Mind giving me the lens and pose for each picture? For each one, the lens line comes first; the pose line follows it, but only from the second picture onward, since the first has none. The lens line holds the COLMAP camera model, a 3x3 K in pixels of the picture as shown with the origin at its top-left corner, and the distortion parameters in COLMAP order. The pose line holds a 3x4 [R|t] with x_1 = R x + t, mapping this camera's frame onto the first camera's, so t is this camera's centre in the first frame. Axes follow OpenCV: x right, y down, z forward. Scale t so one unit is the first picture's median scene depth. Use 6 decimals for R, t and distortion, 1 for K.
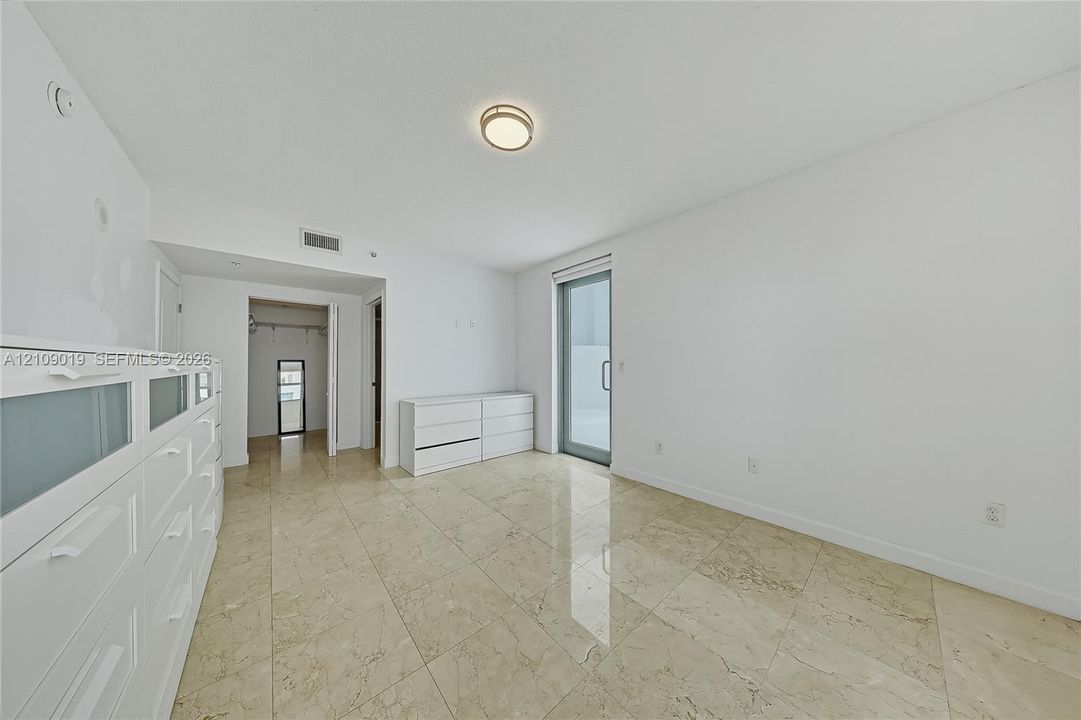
lens RADIAL K [[313.2, 0, 544.1], [0, 313.2, 360.7], [0, 0, 1]] dist [0.000032, 0.000014]
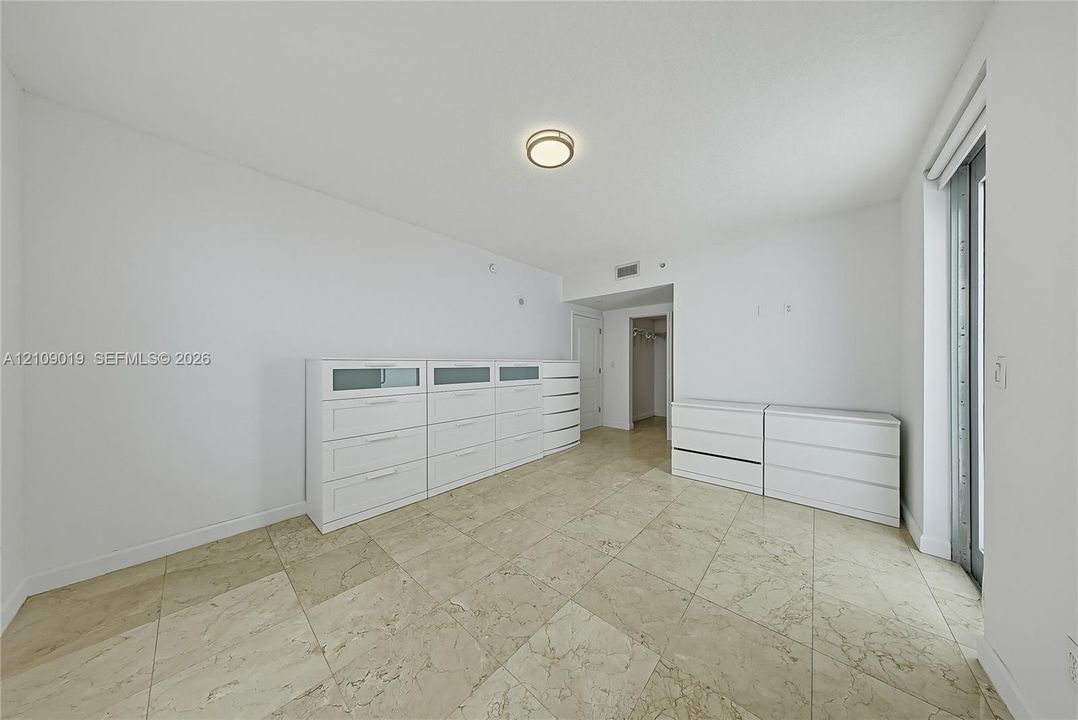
lens RADIAL K [[312.3, 0, 542.6], [0, 312.3, 360.7], [0, 0, 1]] dist [0.000032, 0.000014]
pose [[0.126821, -0.006055, -0.991907, 0.644522], [0.006239, 0.999966, -0.005306, 0.007807], [0.991906, -0.005515, 0.126854, 0.555695]]
